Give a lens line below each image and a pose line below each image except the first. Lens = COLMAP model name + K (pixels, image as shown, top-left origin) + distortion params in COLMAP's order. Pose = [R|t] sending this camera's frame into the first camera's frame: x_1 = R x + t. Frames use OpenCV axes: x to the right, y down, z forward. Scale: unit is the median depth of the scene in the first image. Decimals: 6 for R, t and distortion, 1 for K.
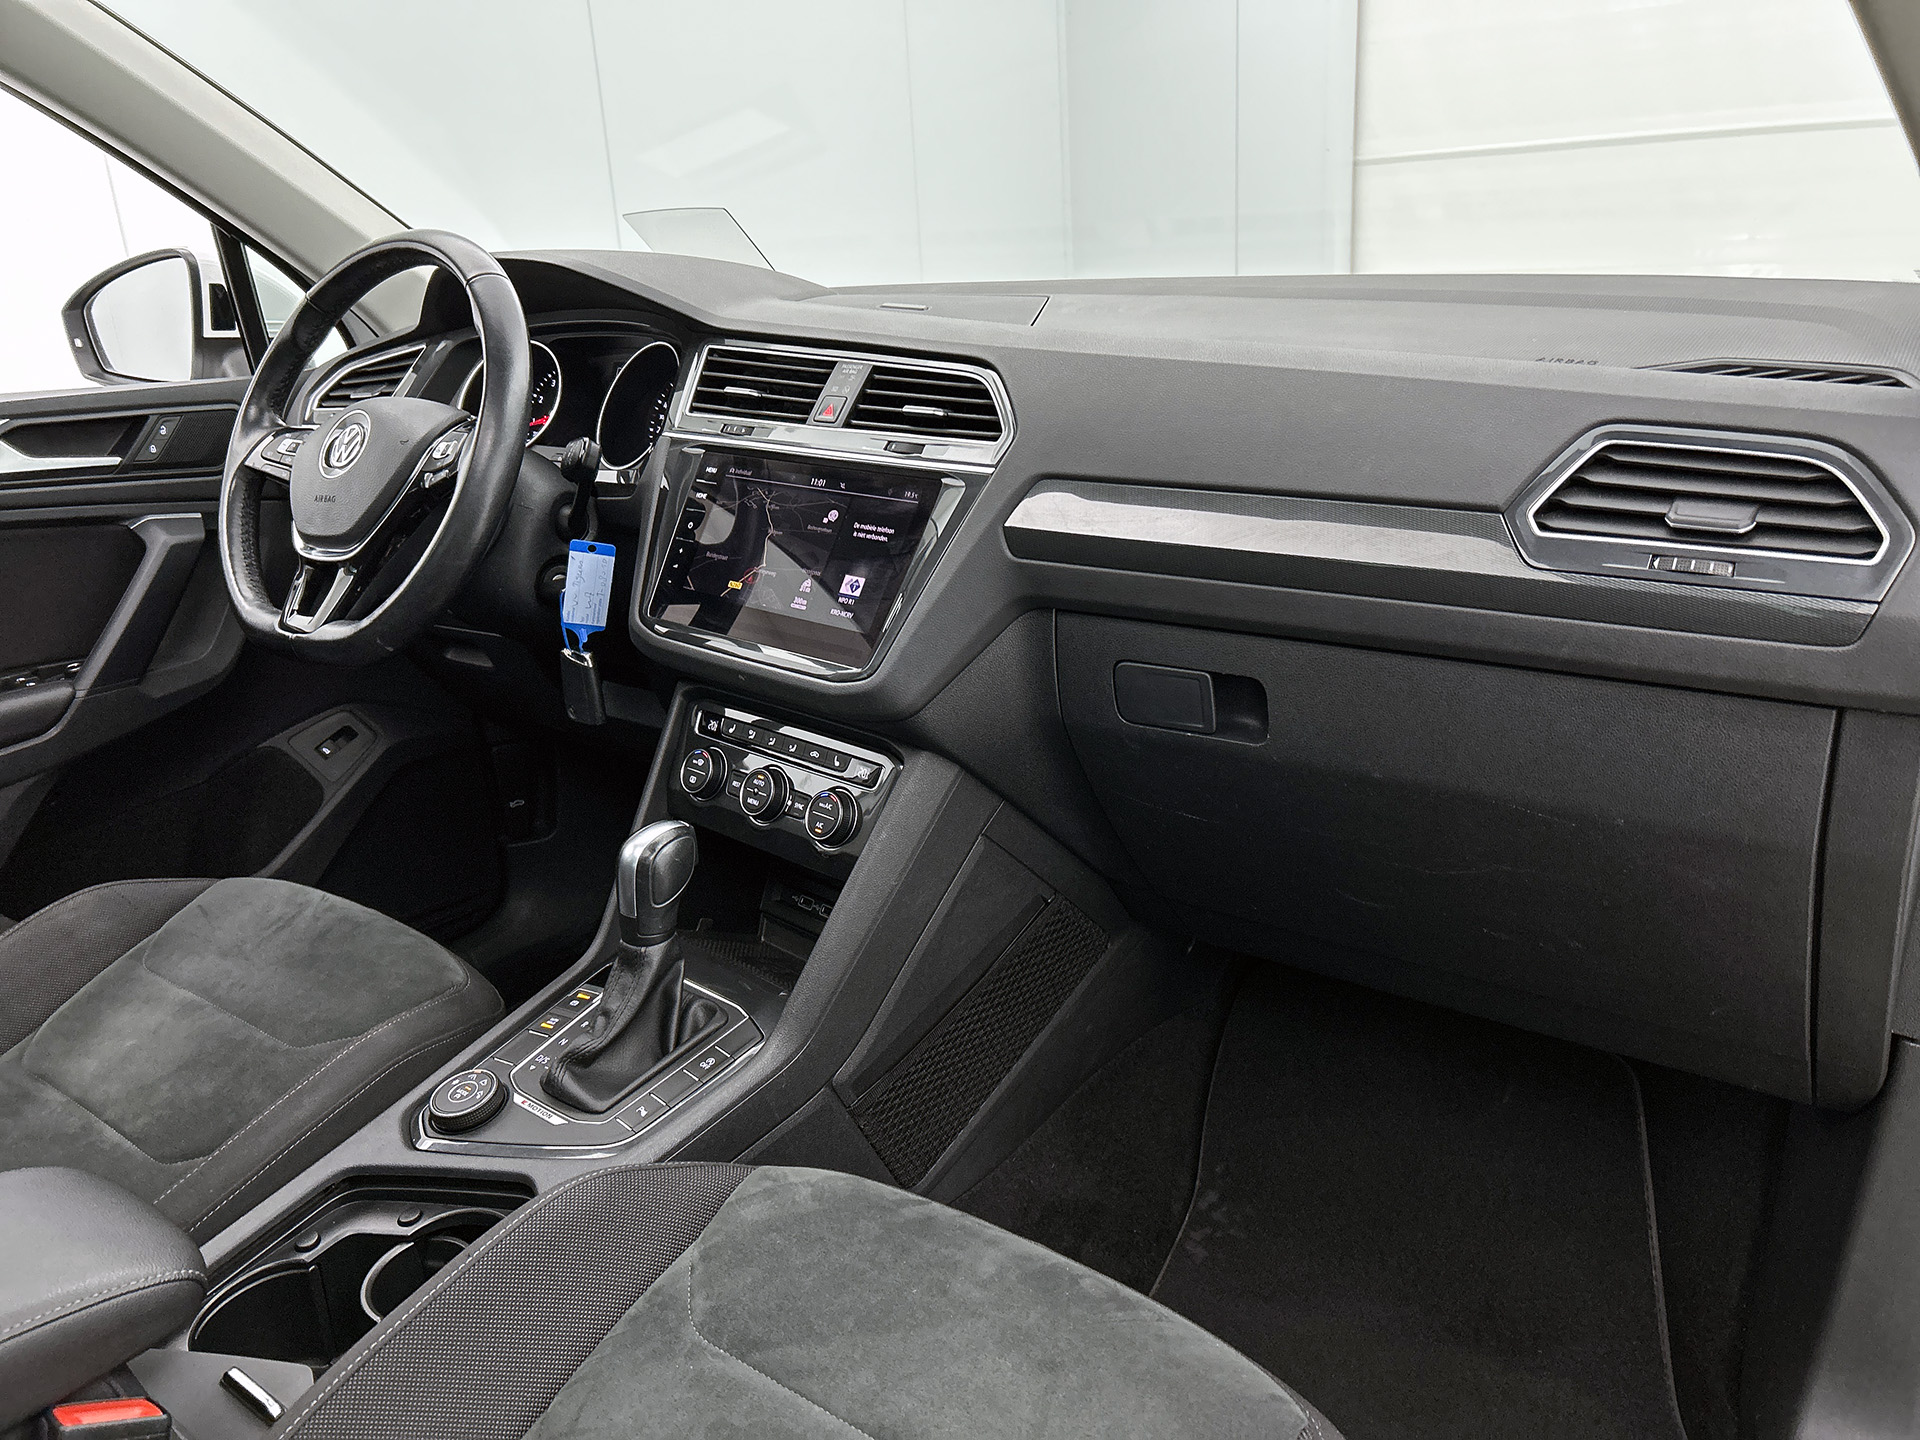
lens RADIAL K [[1446.0, 0, 967.0], [0, 1446.0, 731.1], [0, 0, 1]] dist [0.075122, -0.004024]
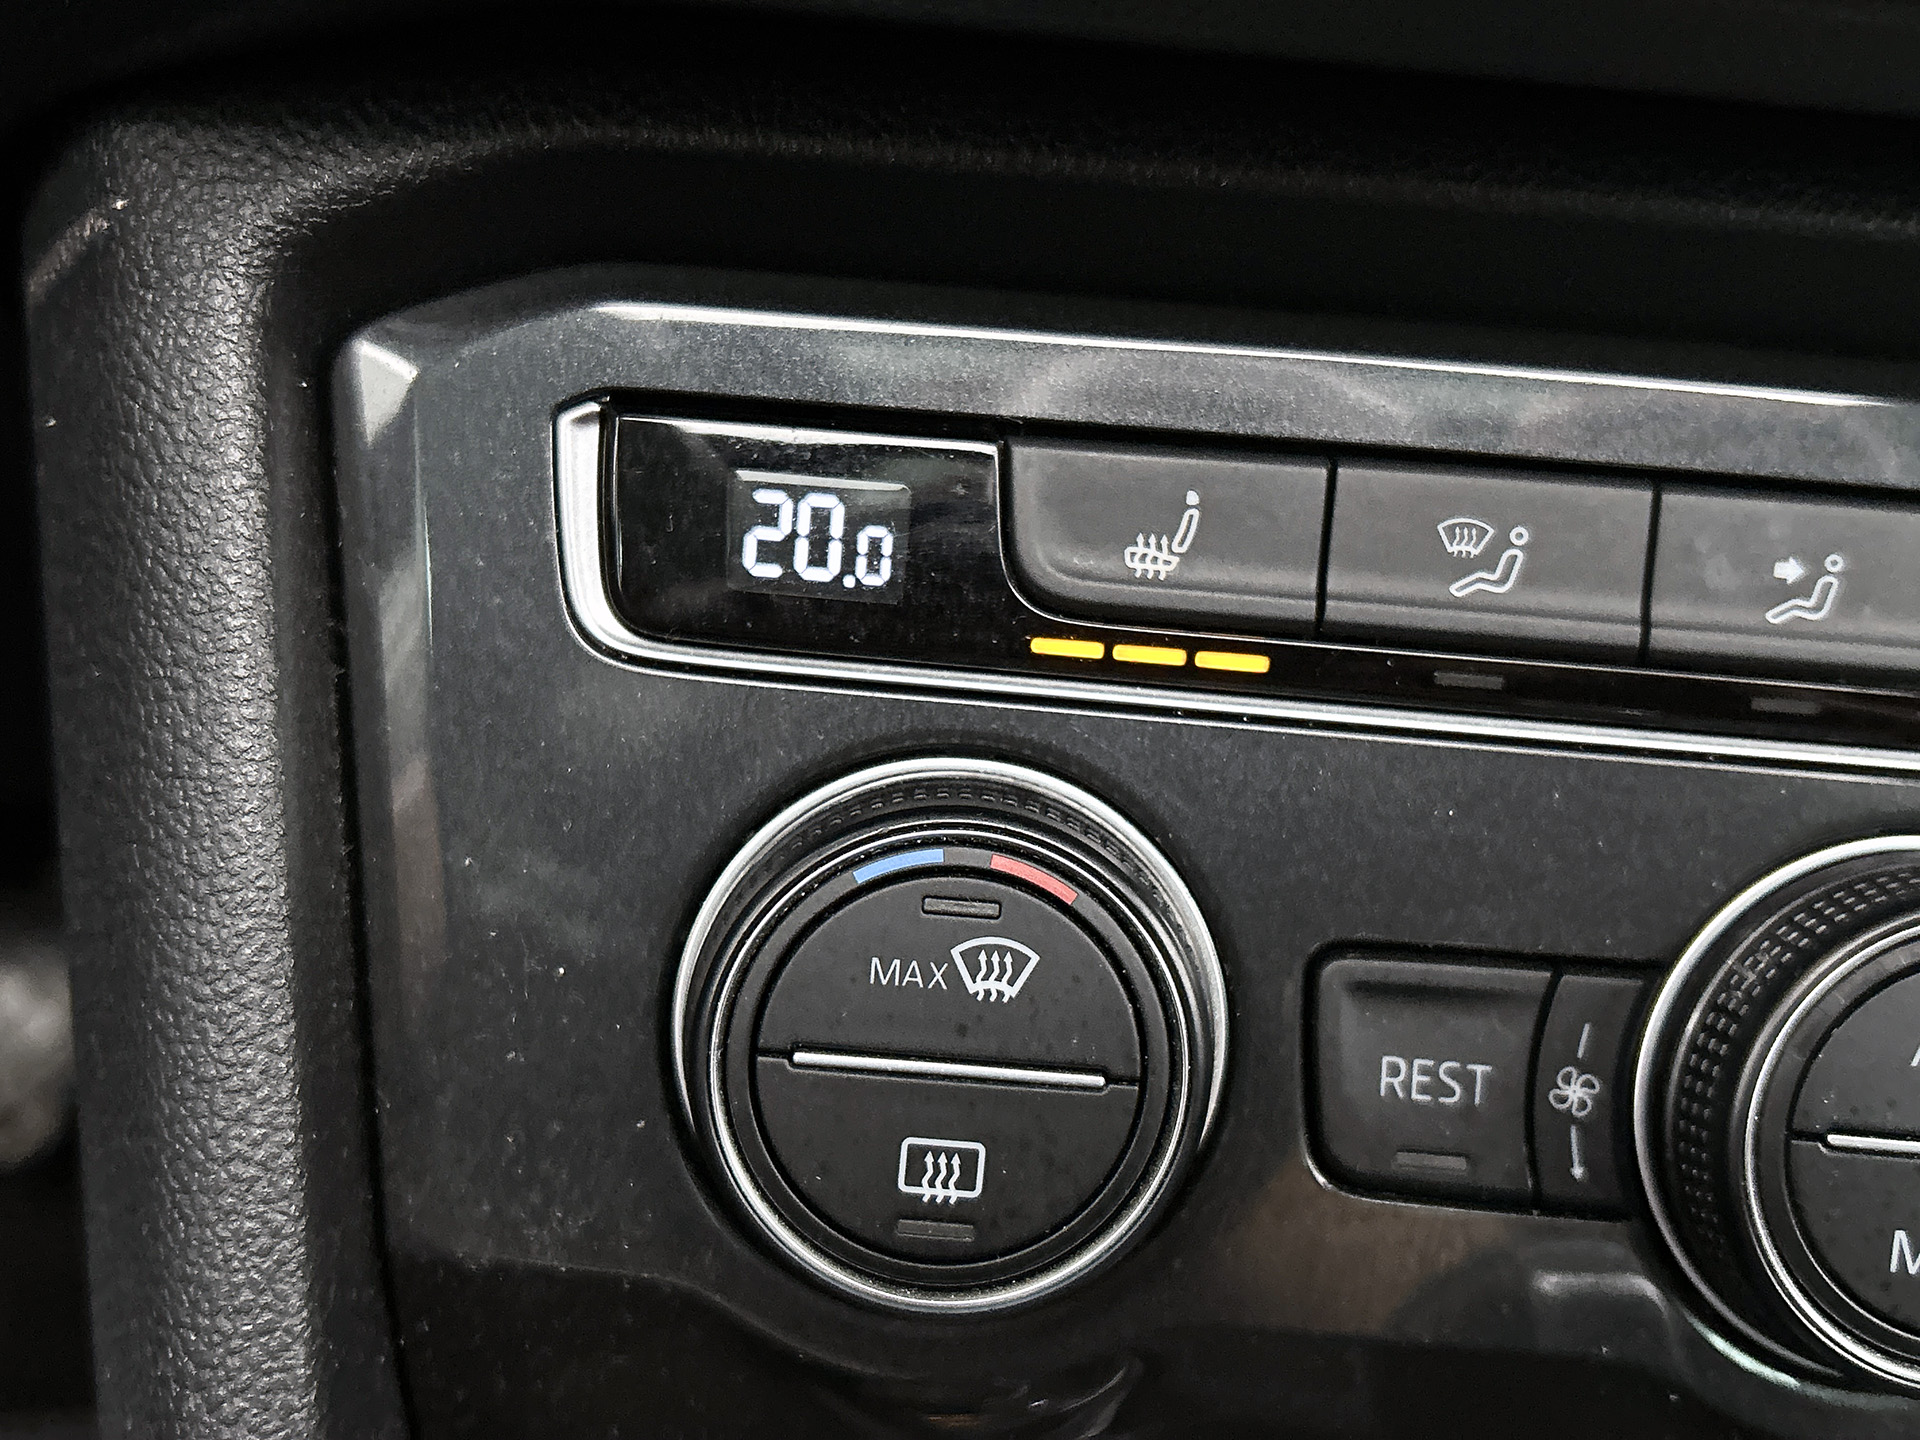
lens RADIAL K [[2061.9, 0, 965.4], [0, 2061.9, 715.6], [0, 0, 1]] dist [0.192533, -0.622870]
pose [[0.744532, -0.256077, 0.616520, -0.292029], [0.120460, 0.959879, 0.253223, -0.030040], [-0.656629, -0.114267, 0.745507, 1.013698]]
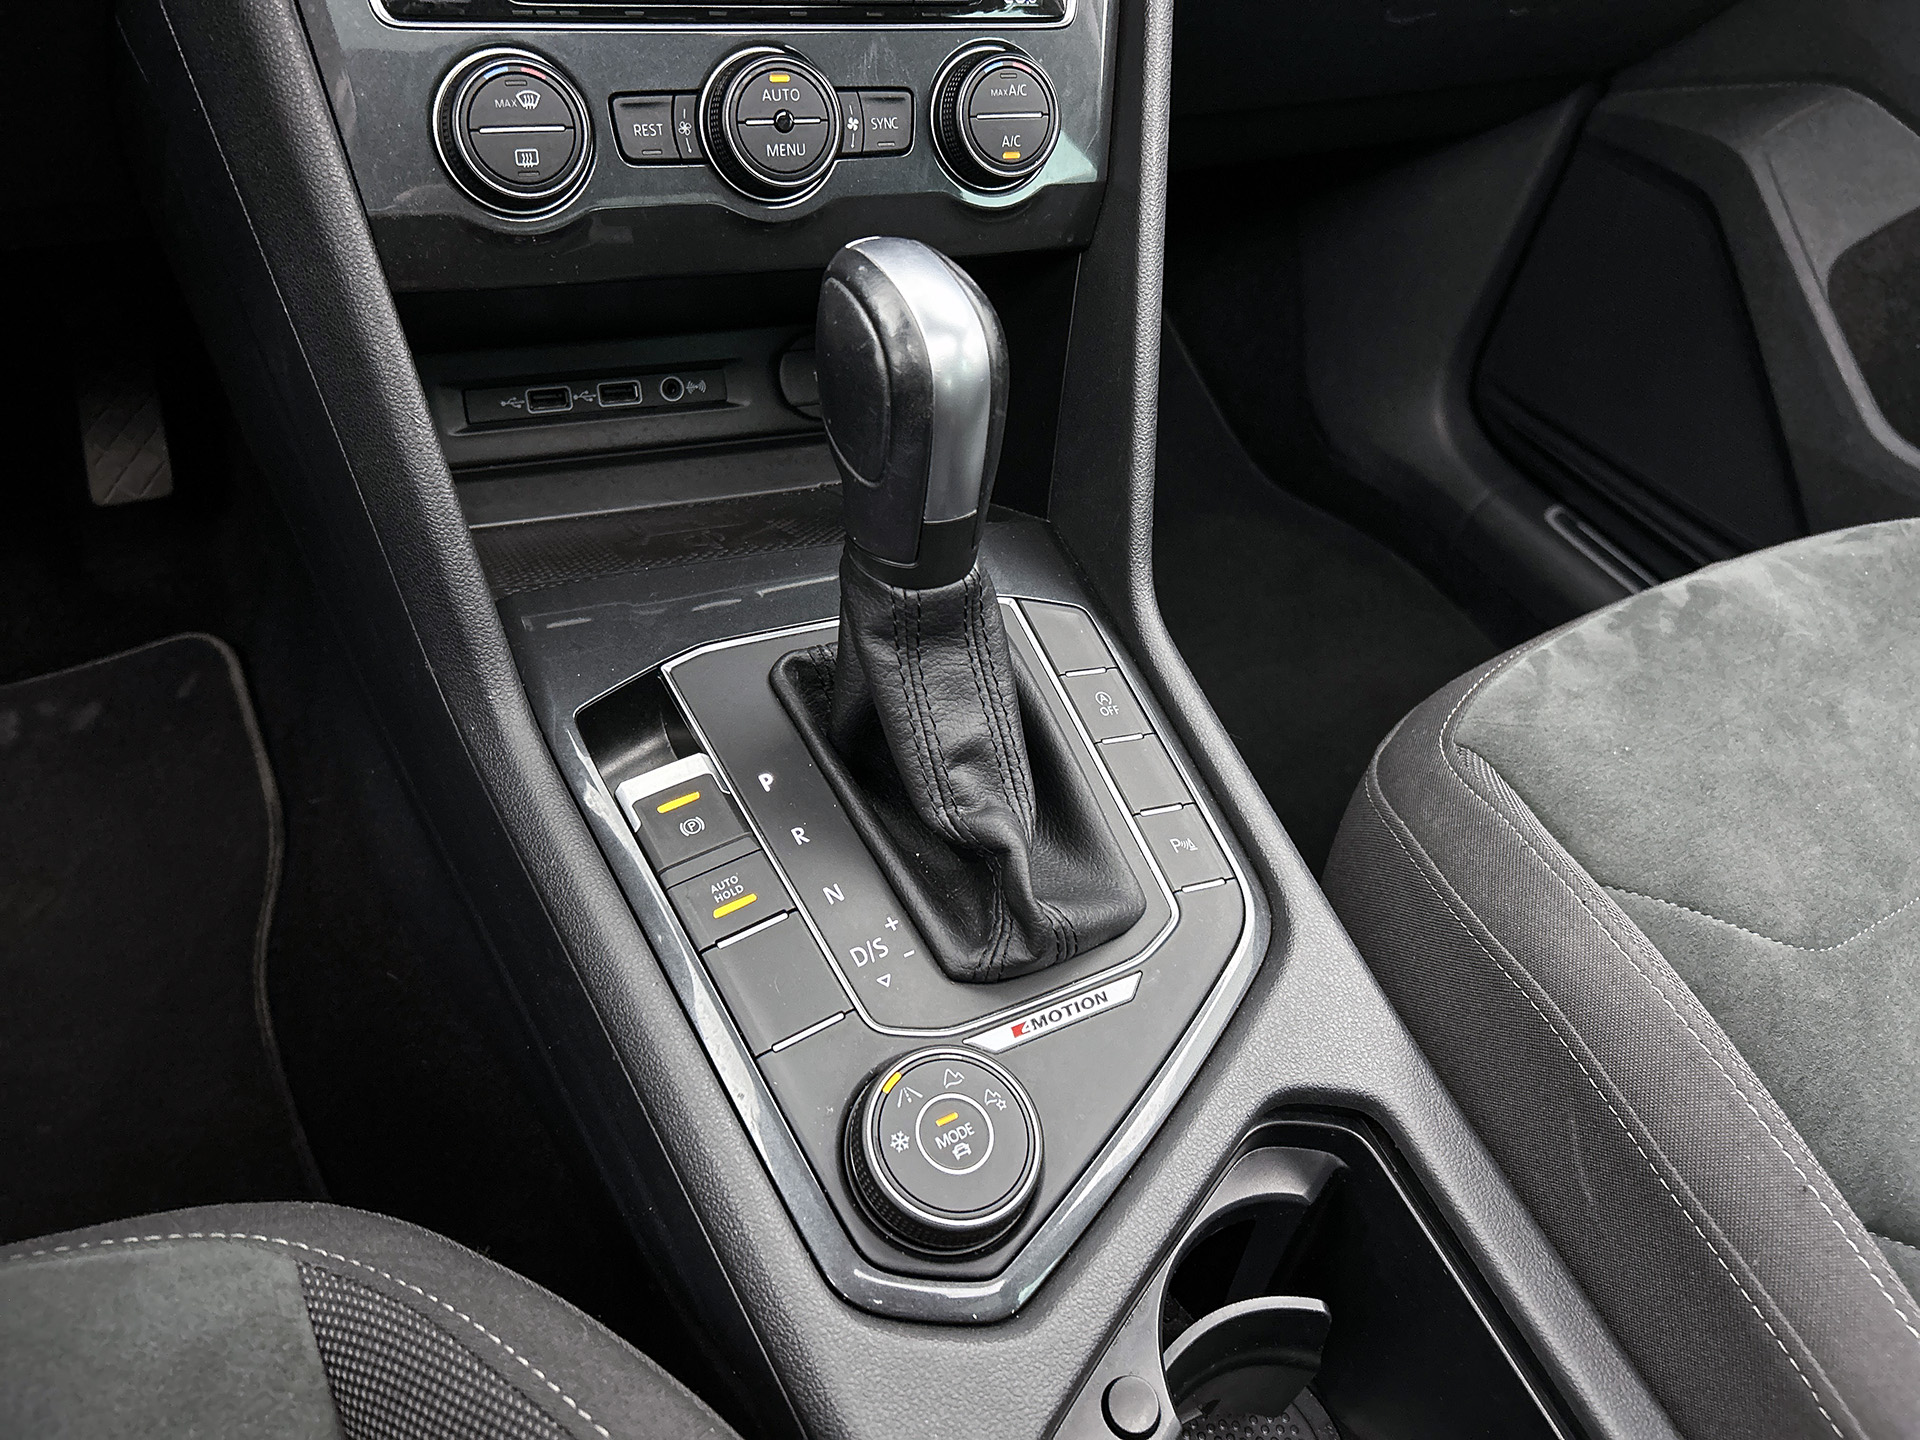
lens RADIAL K [[1474.5, 0, 966.5], [0, 1474.5, 726.1], [0, 0, 1]] dist [0.005692, -0.000723]
pose [[0.373344, -0.573457, 0.729219, -0.543500], [0.144849, 0.812450, 0.564751, -0.045523], [-0.916315, -0.105220, 0.386388, 0.842956]]
